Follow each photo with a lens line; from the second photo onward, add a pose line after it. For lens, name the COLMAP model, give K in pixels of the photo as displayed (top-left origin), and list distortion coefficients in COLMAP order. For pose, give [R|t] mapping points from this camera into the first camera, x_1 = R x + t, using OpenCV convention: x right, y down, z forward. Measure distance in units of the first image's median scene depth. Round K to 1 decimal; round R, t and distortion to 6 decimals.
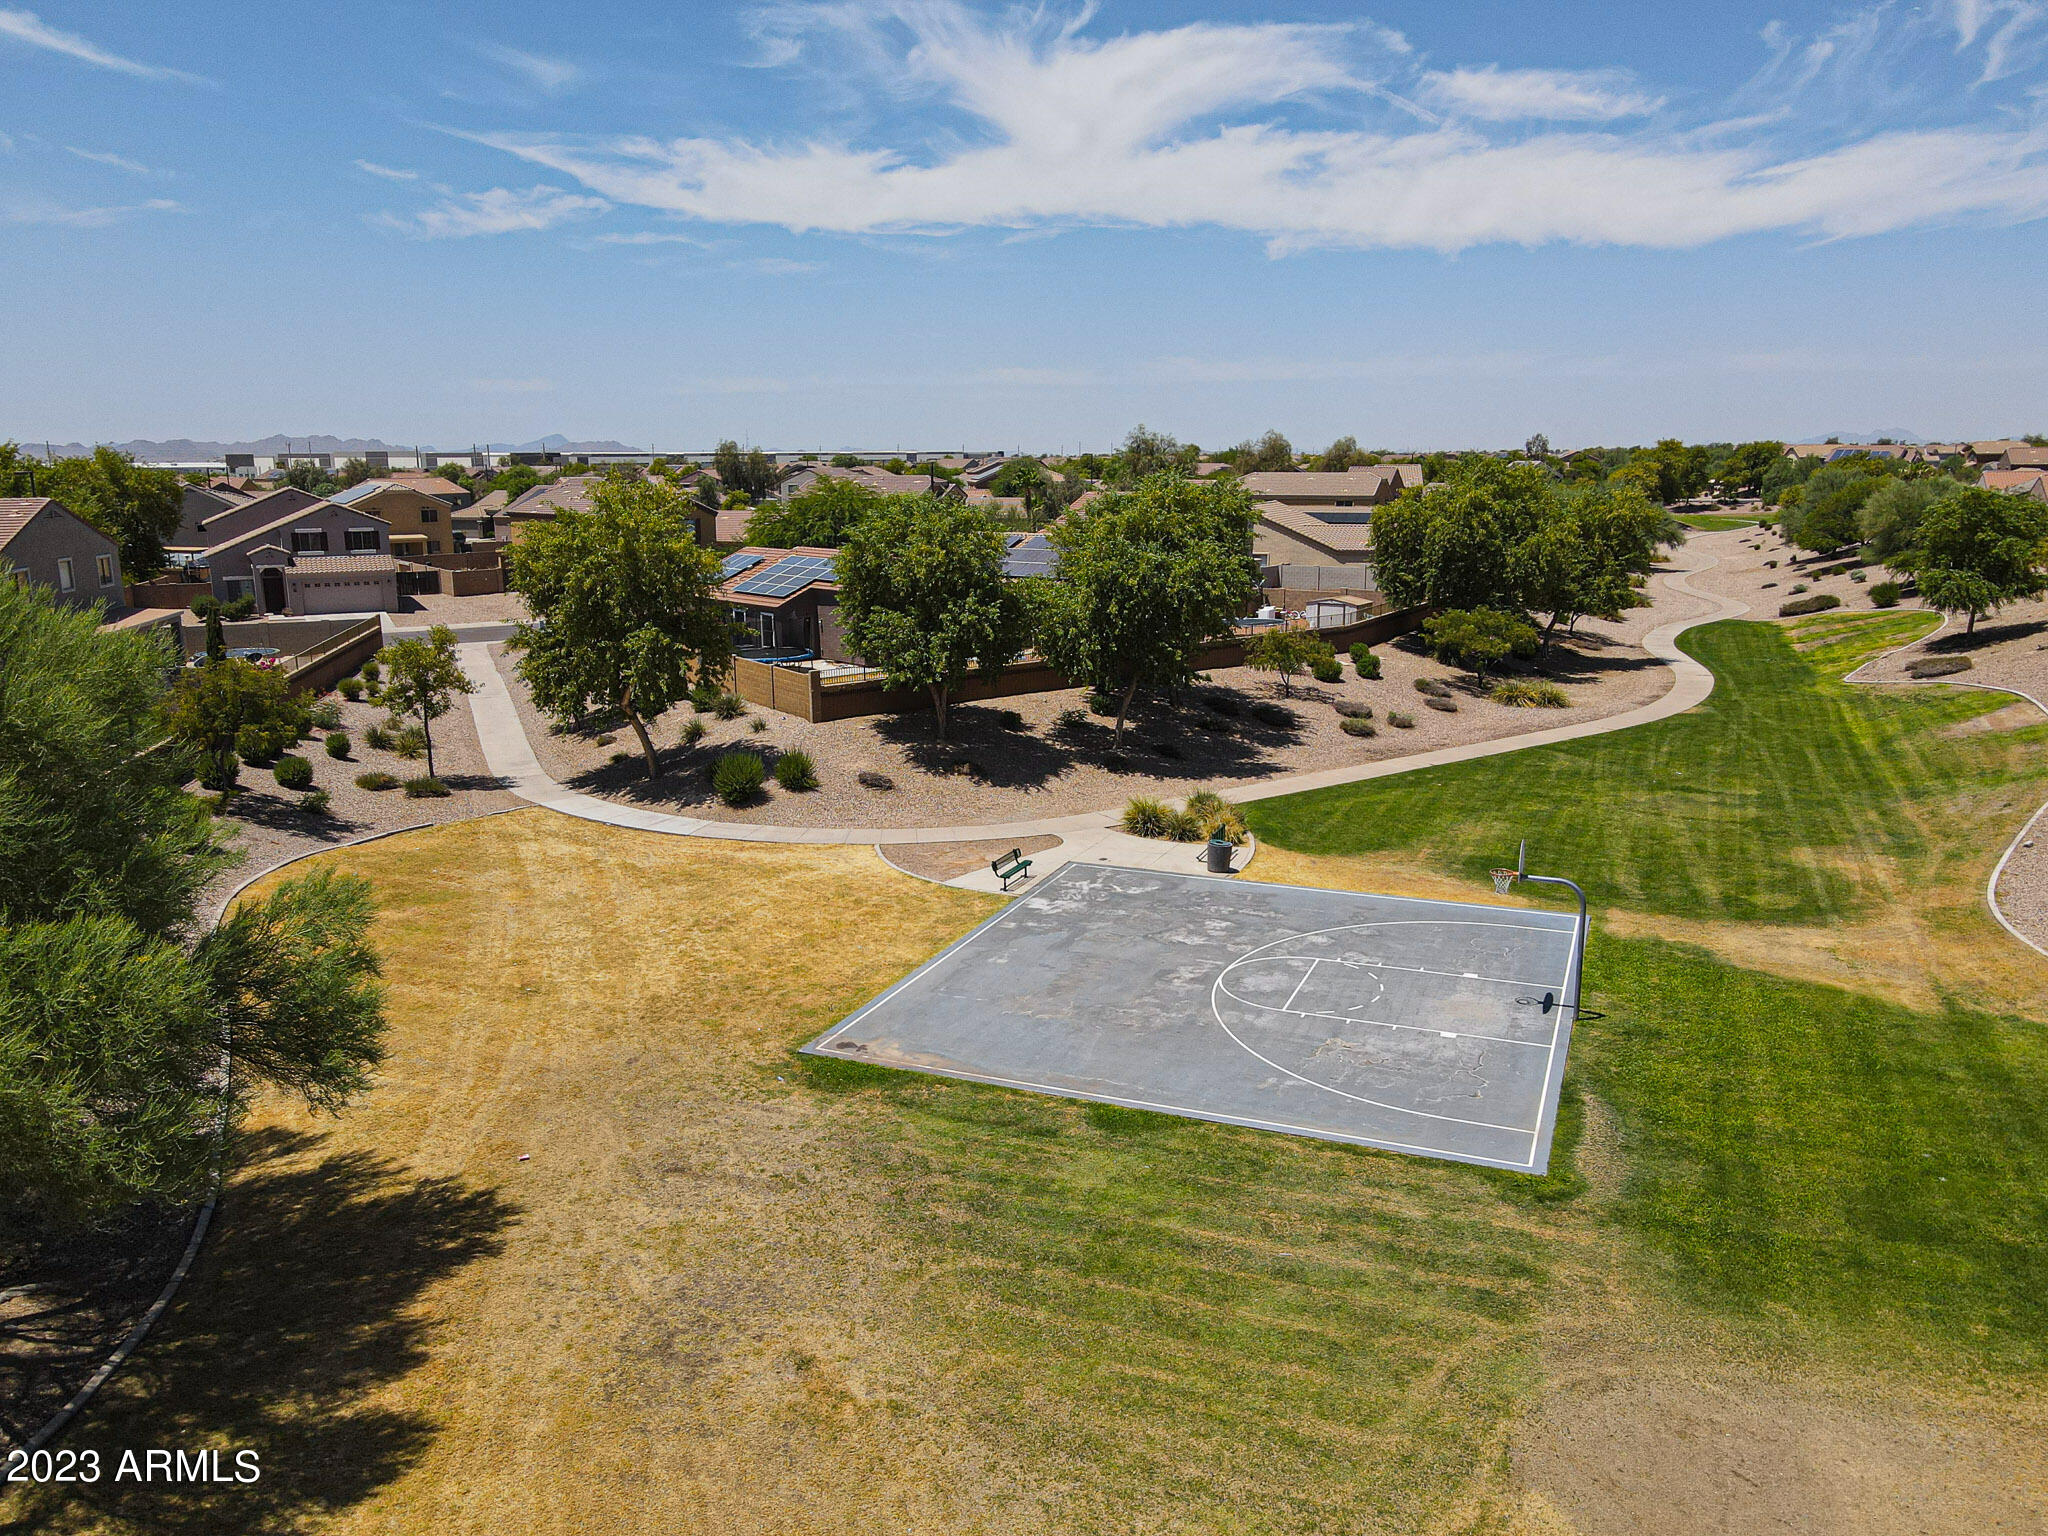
lens RADIAL K [[1584.4, 0, 1024.0], [0, 1584.4, 768.0], [0, 0, 1]] dist [0.001668, 0.012739]
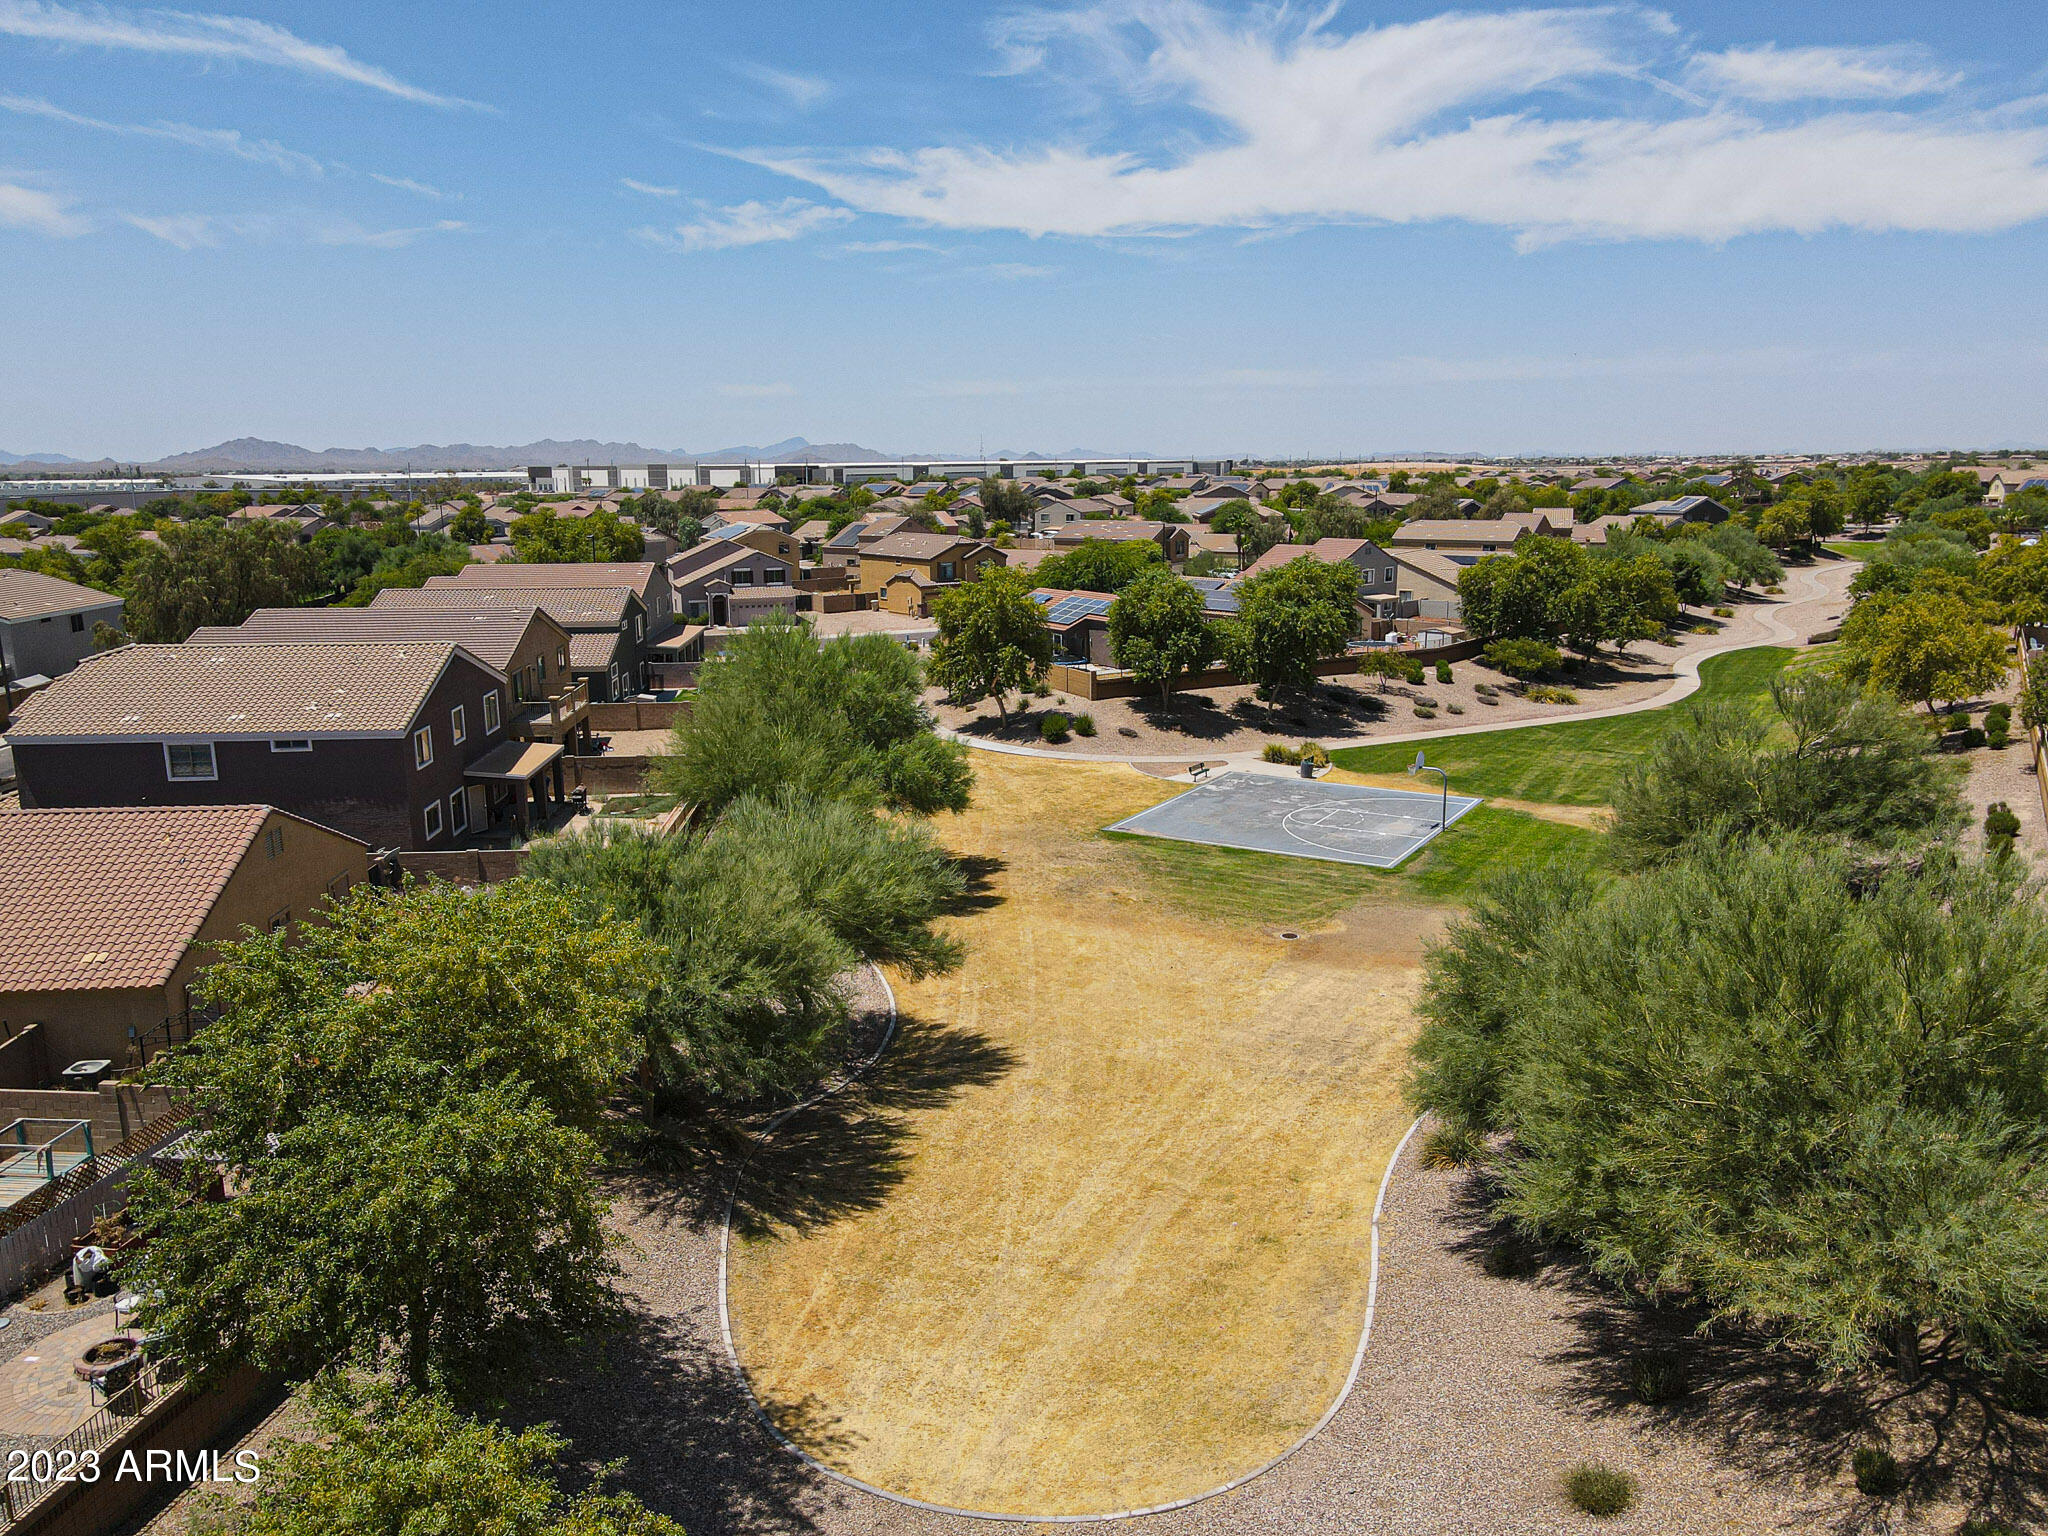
lens RADIAL K [[1584.4, 0, 1024.0], [0, 1584.4, 768.0], [0, 0, 1]] dist [0.001668, 0.012739]
pose [[0.989949, 0.028578, -0.138504, 0.036083], [-0.028762, 0.999586, 0.000672, 0.045739], [0.138466, 0.003318, 0.990362, -0.721444]]
